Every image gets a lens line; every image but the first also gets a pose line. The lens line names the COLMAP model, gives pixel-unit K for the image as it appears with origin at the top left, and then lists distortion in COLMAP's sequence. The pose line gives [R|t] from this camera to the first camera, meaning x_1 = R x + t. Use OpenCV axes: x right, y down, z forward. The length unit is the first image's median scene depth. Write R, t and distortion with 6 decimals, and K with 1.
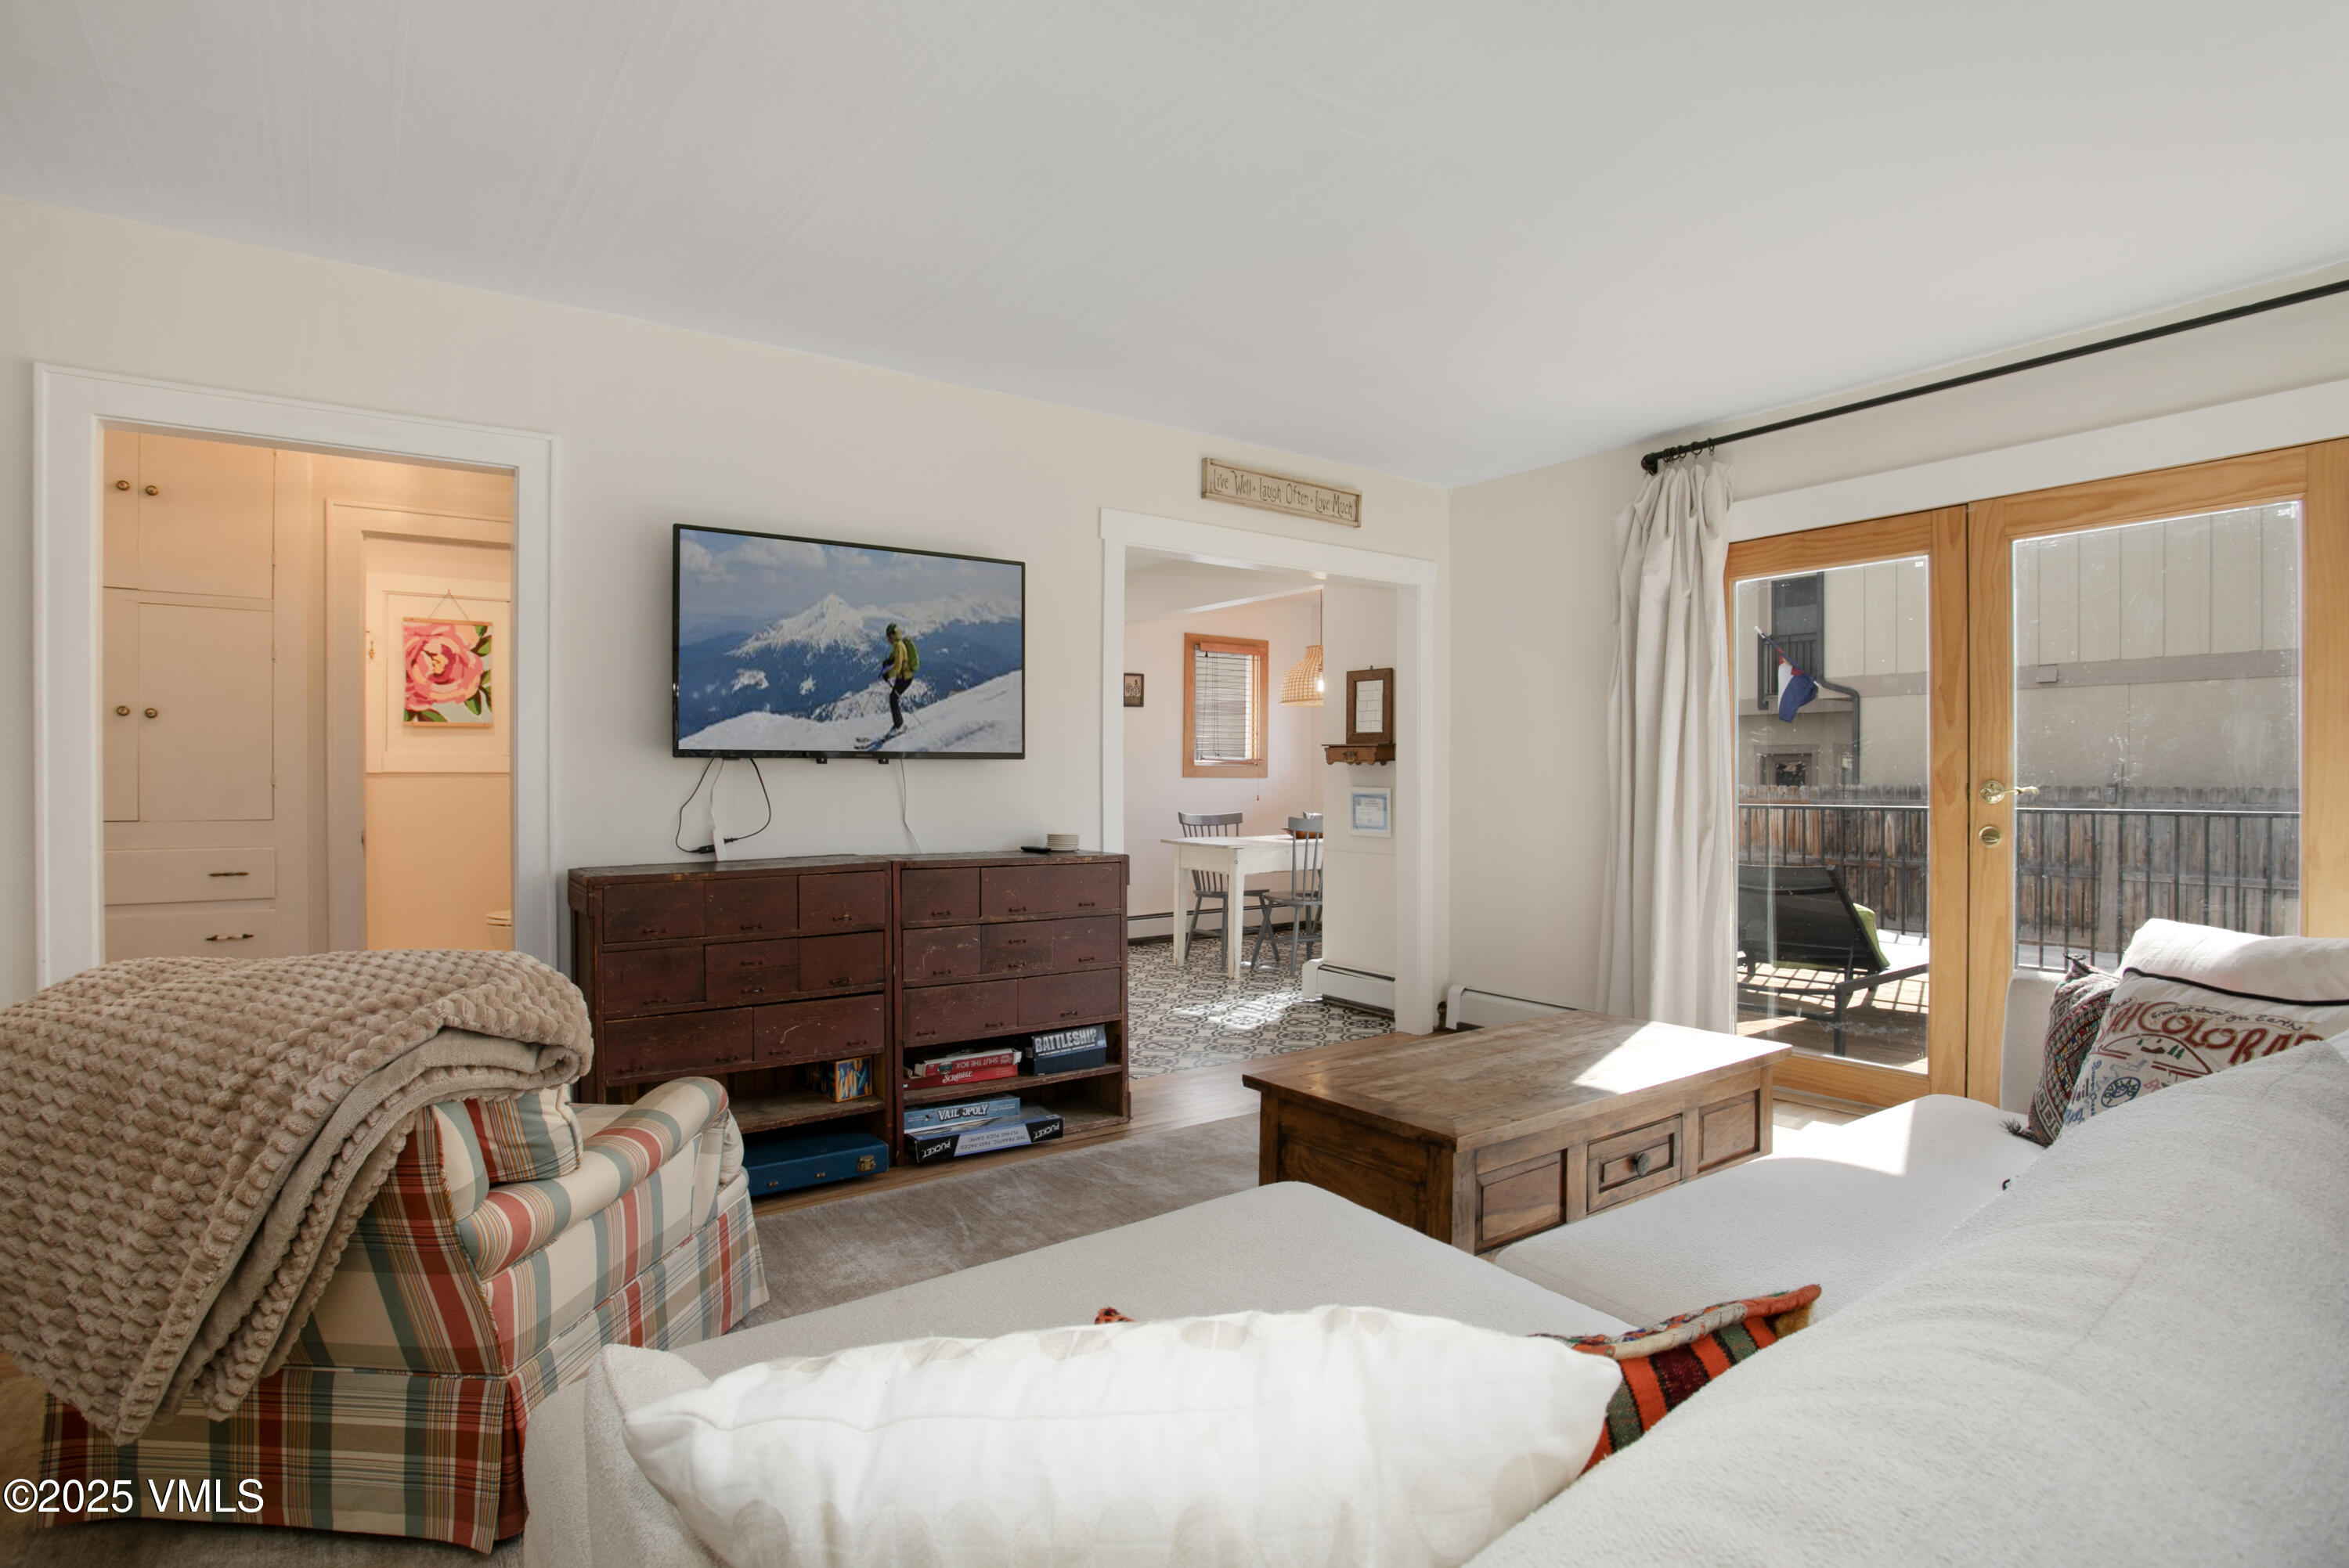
lens RADIAL K [[1176.1, 0, 1211.6], [0, 1176.1, 794.1], [0, 0, 1]] dist [-0.024190, 0.000233]
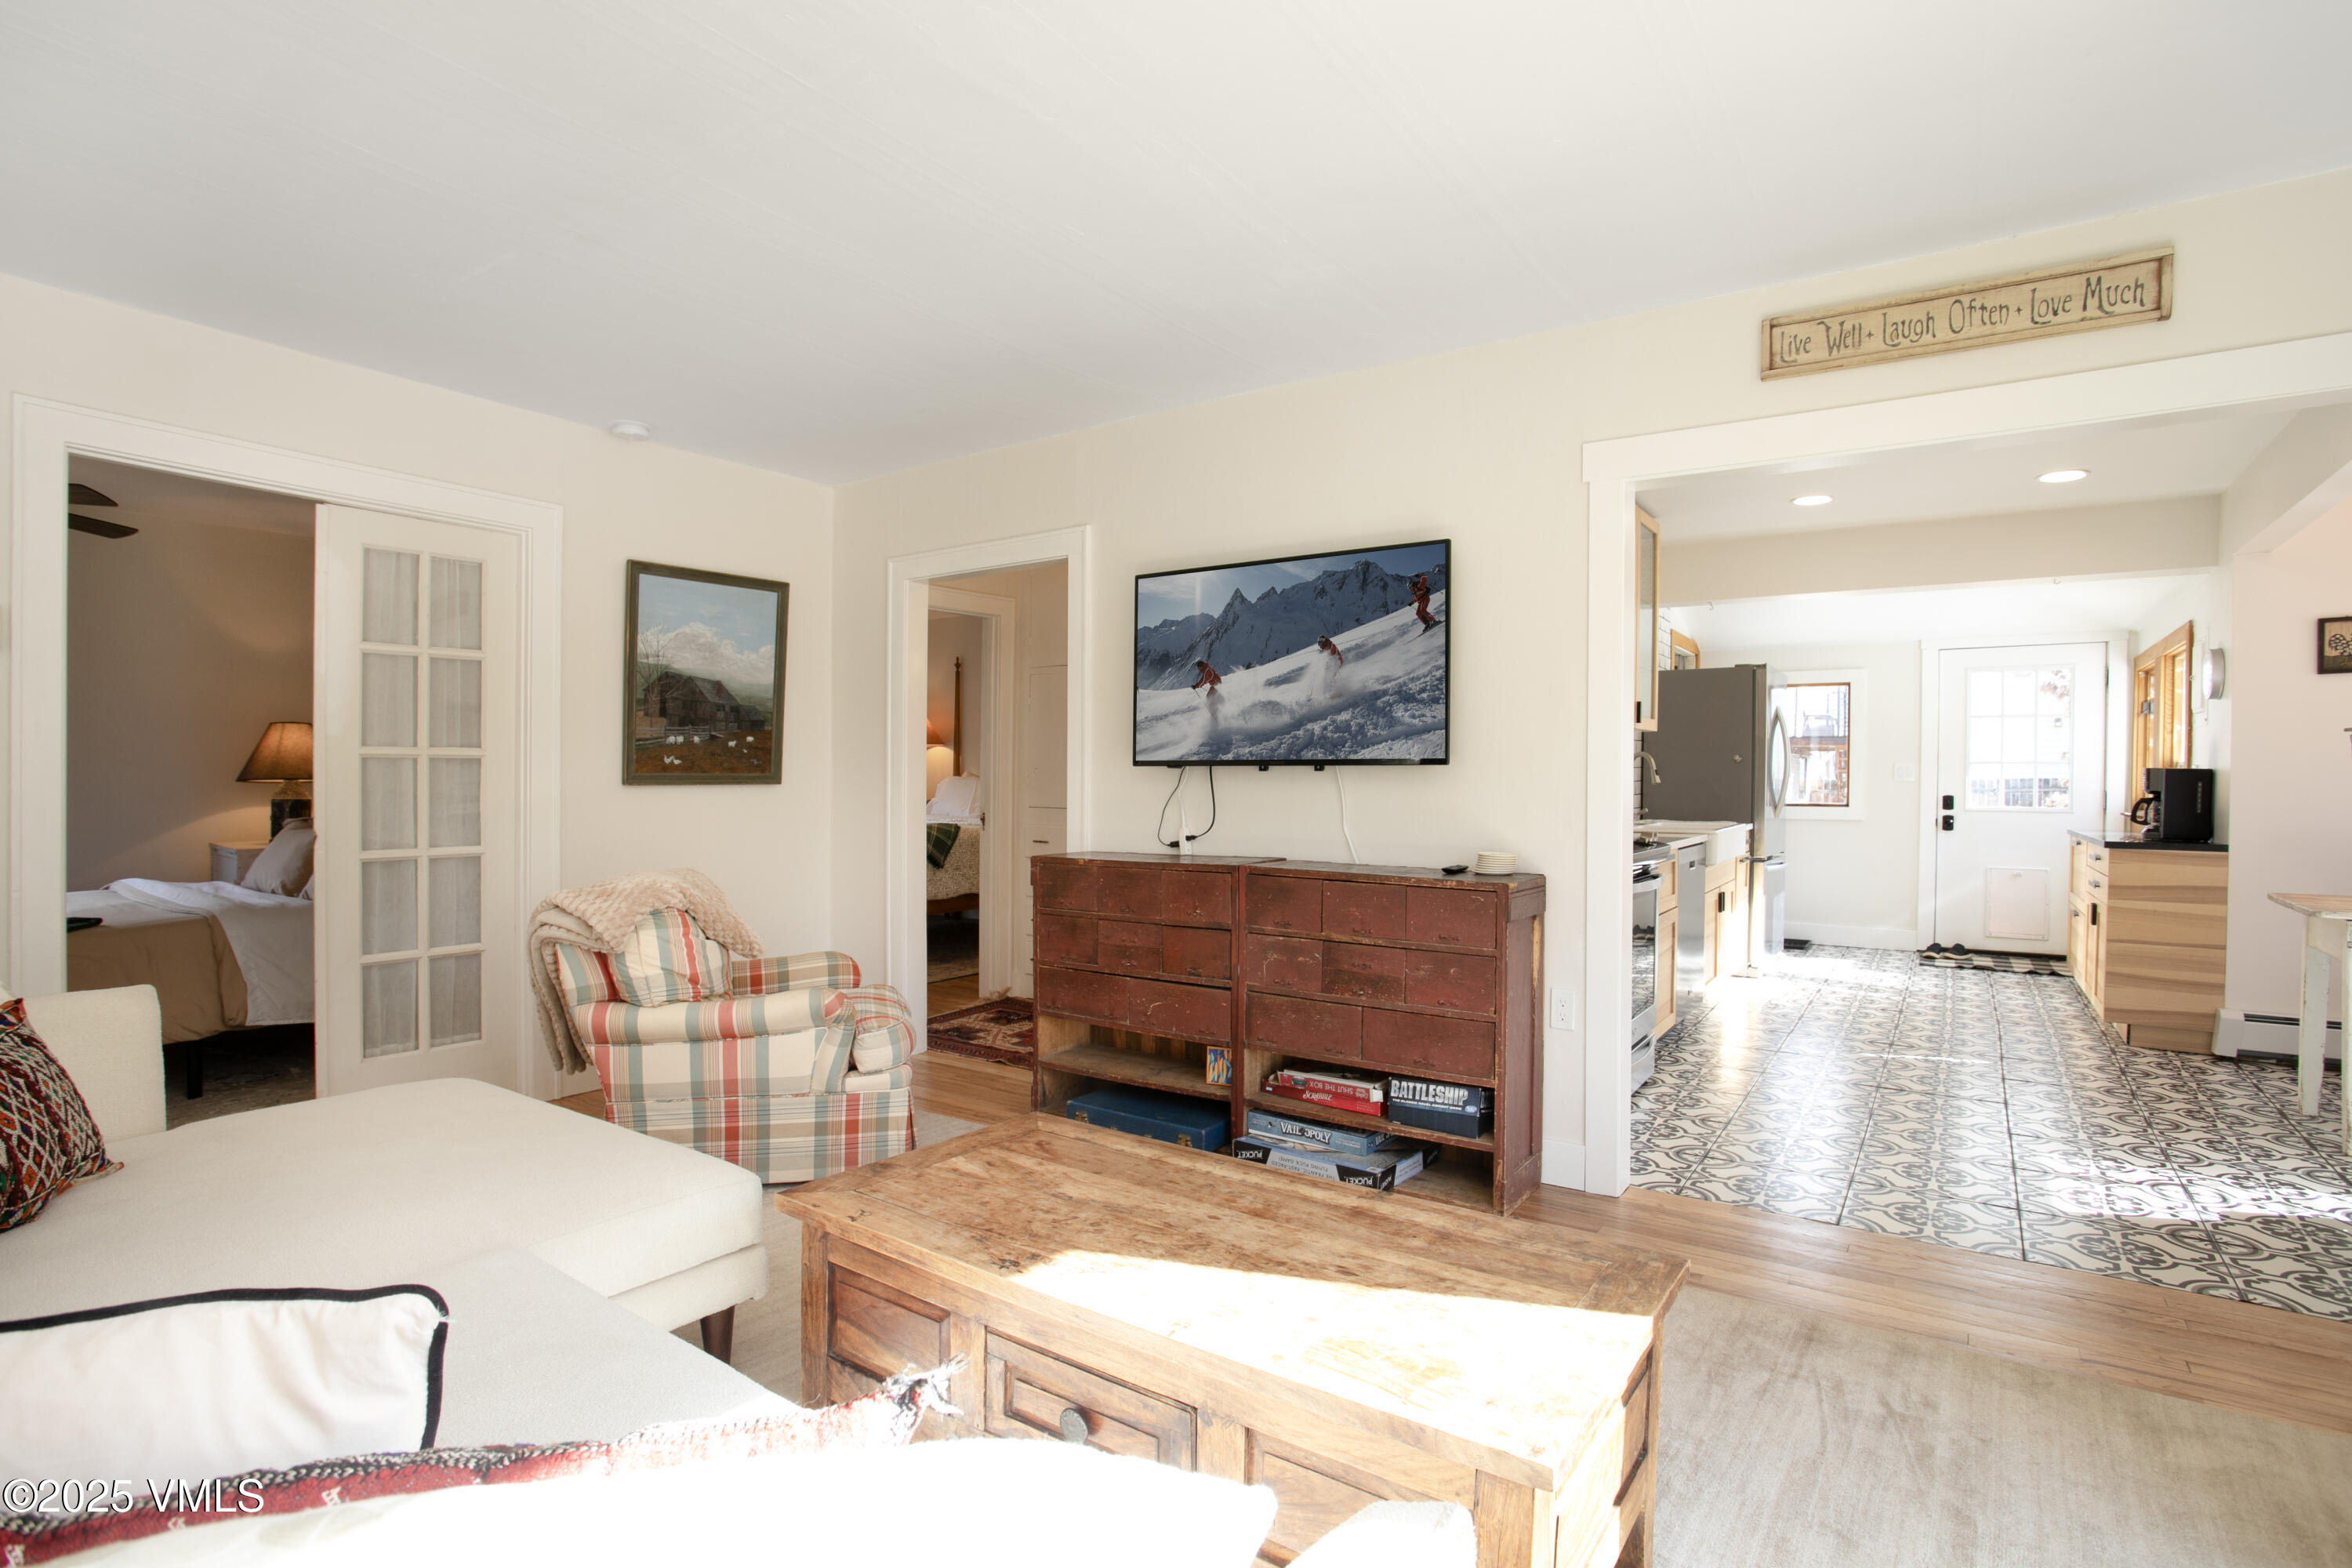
lens RADIAL K [[1177.7, 0, 1213.1], [0, 1177.7, 794.1], [0, 0, 1]] dist [-0.024190, 0.000233]
pose [[0.342325, 0.009893, -0.939529, 0.633241], [-0.018448, 0.999823, 0.003806, -0.008162], [0.939400, 0.016030, 0.342447, 0.565435]]
